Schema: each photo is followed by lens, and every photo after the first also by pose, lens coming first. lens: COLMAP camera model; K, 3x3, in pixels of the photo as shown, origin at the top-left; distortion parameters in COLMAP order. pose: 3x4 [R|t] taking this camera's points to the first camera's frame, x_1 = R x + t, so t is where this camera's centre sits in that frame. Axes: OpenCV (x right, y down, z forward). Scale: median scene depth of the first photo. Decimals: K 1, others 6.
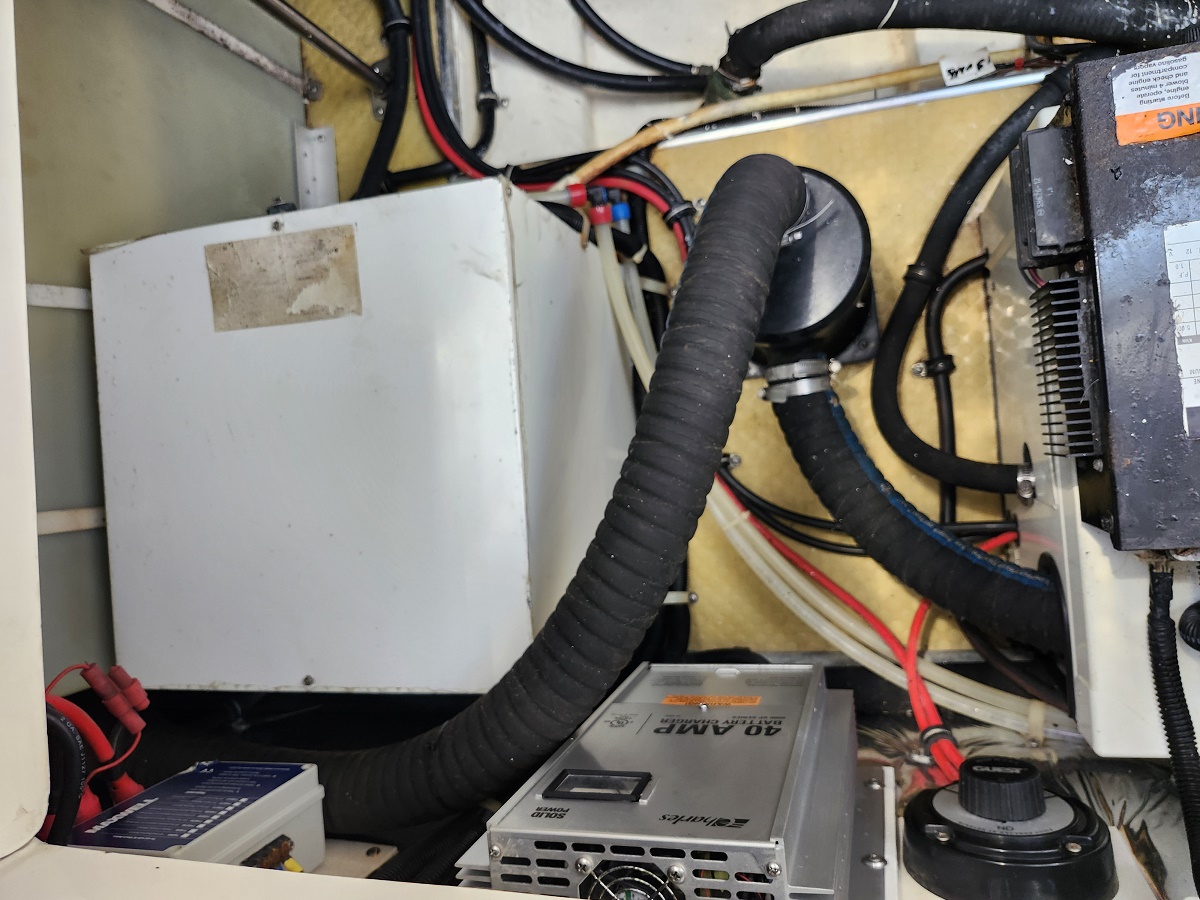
lens RADIAL K [[845.9, 0, 601.0], [0, 845.9, 430.3], [0, 0, 1]] dist [0.007168, -0.004877]
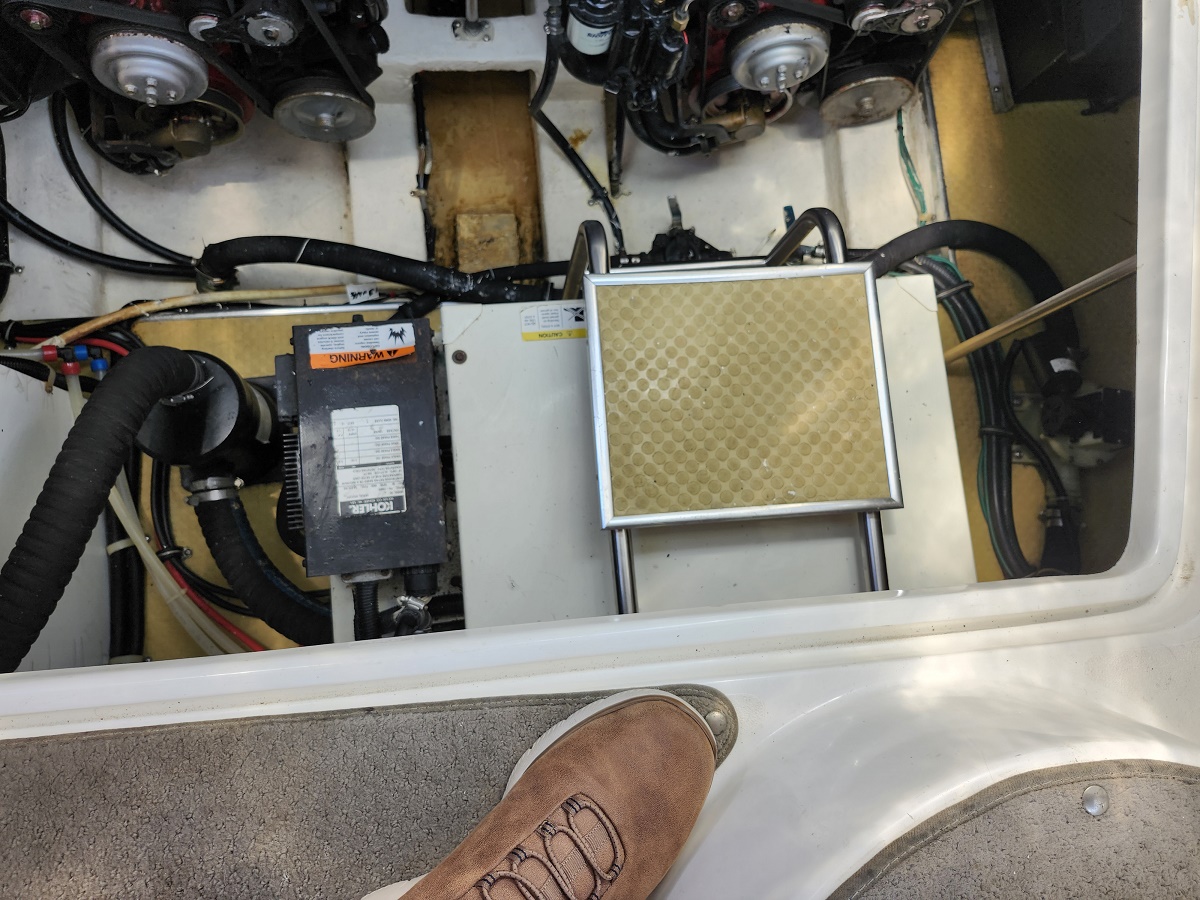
lens RADIAL K [[839.4, 0, 586.1], [0, 839.4, 438.0], [0, 0, 1]] dist [0.062069, -0.081030]
pose [[0.925921, 0.046406, 0.374856, 0.240710], [0.008056, 0.989772, -0.142429, 0.054998], [-0.377632, 0.134898, 0.916077, -0.516637]]
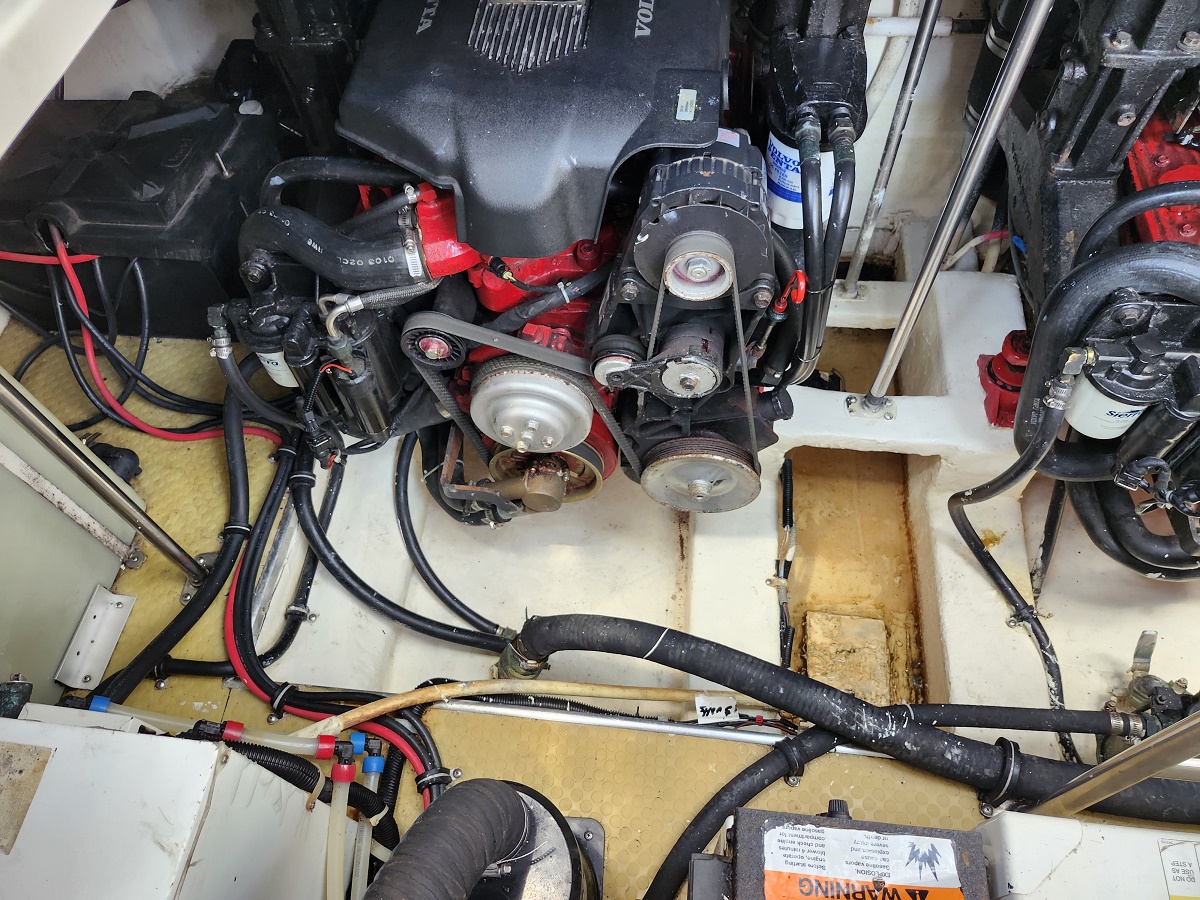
lens RADIAL K [[822.2, 0, 586.1], [0, 822.2, 439.3], [0, 0, 1]] dist [0.056147, -0.070810]
pose [[0.956656, 0.279412, 0.082086, 0.075217], [-0.196503, 0.827368, -0.526164, -0.112684], [-0.214932, 0.487227, 0.846412, -0.059807]]
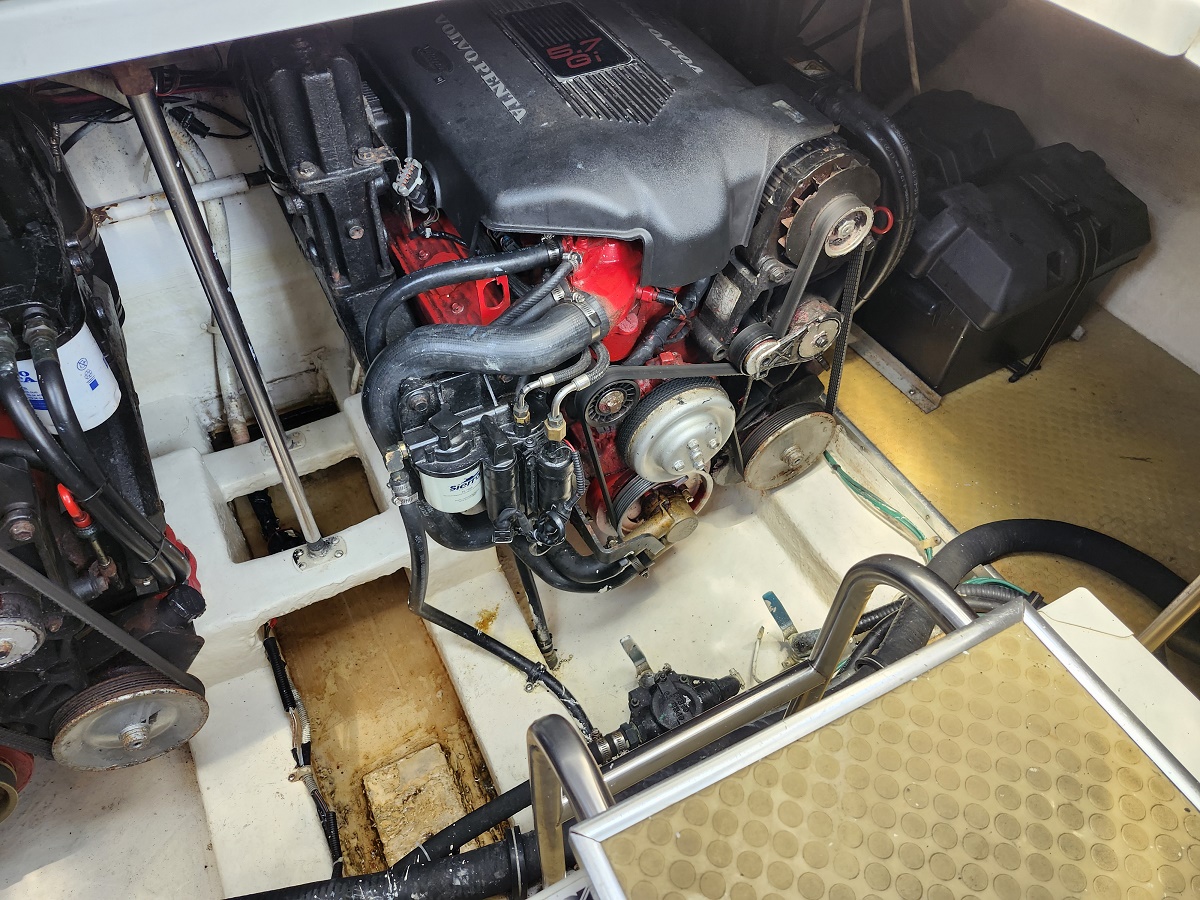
lens RADIAL K [[818.4, 0, 589.6], [0, 818.4, 450.2], [0, 0, 1]] dist [0.090517, -0.104033]
pose [[0.881996, -0.091312, 0.462326, 0.401040], [0.384987, 0.705409, -0.595132, -0.132245], [-0.271787, 0.702894, 0.657322, -0.127133]]
